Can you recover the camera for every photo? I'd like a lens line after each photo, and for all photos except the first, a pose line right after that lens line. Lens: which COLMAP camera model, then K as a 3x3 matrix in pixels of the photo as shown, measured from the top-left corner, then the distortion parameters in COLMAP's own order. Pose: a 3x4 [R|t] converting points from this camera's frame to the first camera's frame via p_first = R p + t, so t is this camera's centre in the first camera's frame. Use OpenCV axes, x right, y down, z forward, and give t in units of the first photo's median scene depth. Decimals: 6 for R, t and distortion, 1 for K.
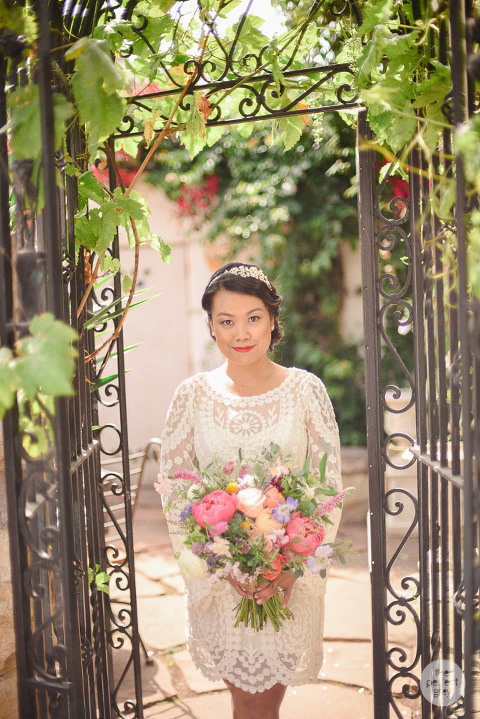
lens RADIAL K [[1054.0, 0, 241.7], [0, 1054.0, 364.2], [0, 0, 1]] dist [-0.136809, 0.110824]
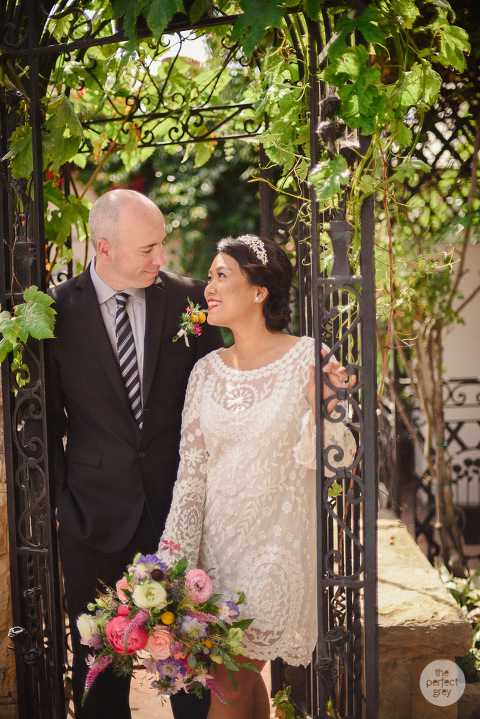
lens RADIAL K [[1054.0, 0, 241.7], [0, 1054.0, 364.2], [0, 0, 1]] dist [-0.136809, 0.110824]
pose [[0.996953, 0.007016, 0.077688, -0.010147], [-0.007437, 0.999959, 0.005120, 0.031255], [-0.077649, -0.005682, 0.996965, -0.288379]]
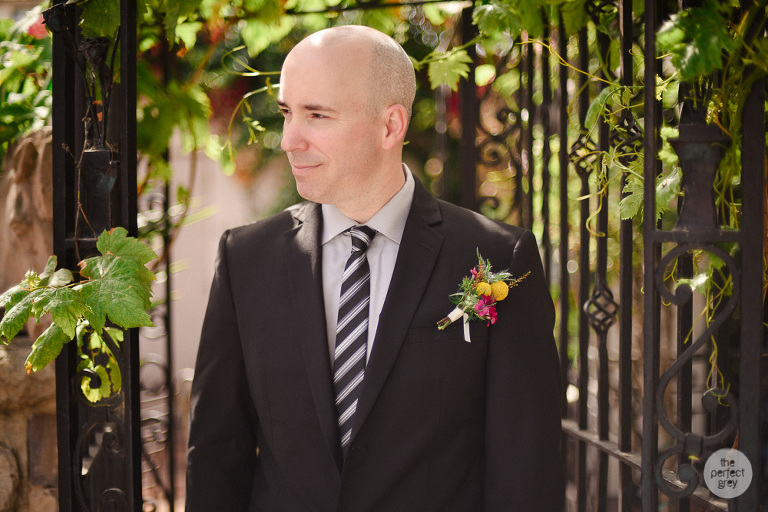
lens RADIAL K [[1125.8, 0, 395.3], [0, 1125.8, 253.3], [0, 0, 1]] dist [-0.136809, 0.110824]
pose [[0.990728, 0.028460, 0.132846, -0.056626], [-0.024563, 0.999221, -0.030876, -0.004367], [-0.133622, 0.027326, 0.990656, 0.073351]]
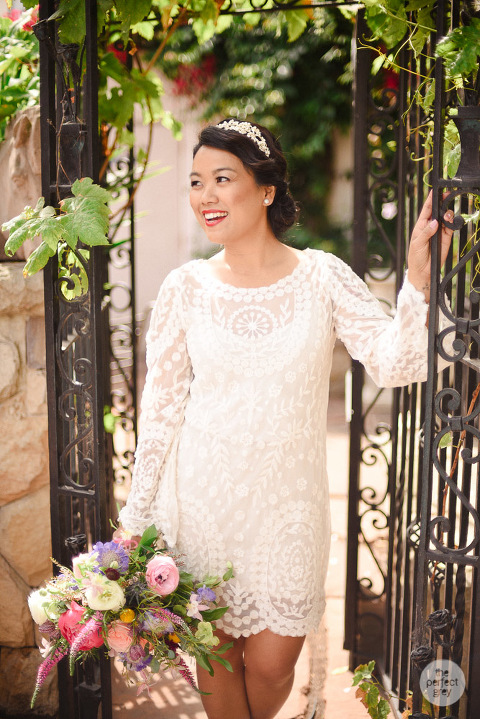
lens RADIAL K [[1054.0, 0, 241.7], [0, 1054.0, 364.2], [0, 0, 1]] dist [-0.136809, 0.110824]
pose [[0.999121, 0.036937, 0.019812, -0.017393], [-0.038904, 0.993133, 0.110332, 0.015087], [-0.015600, -0.111005, 0.993697, -0.123520]]
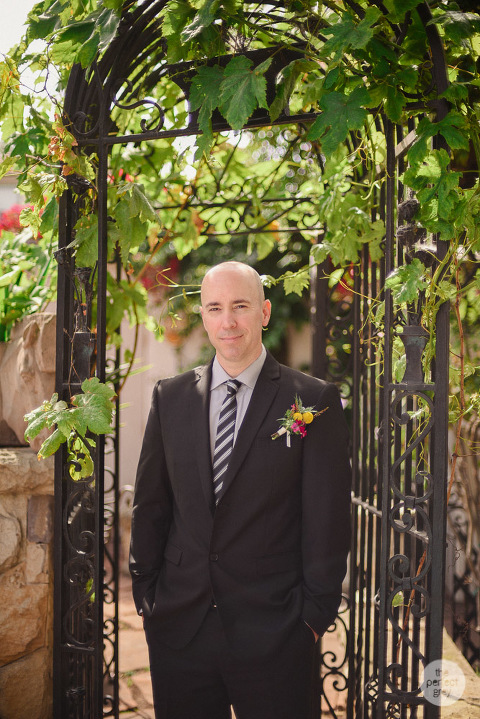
lens RADIAL K [[1054.0, 0, 241.7], [0, 1054.0, 364.2], [0, 0, 1]] dist [-0.136809, 0.110824]
pose [[0.996947, 0.050297, 0.059731, -0.048110], [-0.046148, 0.996555, -0.068913, 0.014051], [-0.062991, 0.065946, 0.995833, -0.265989]]
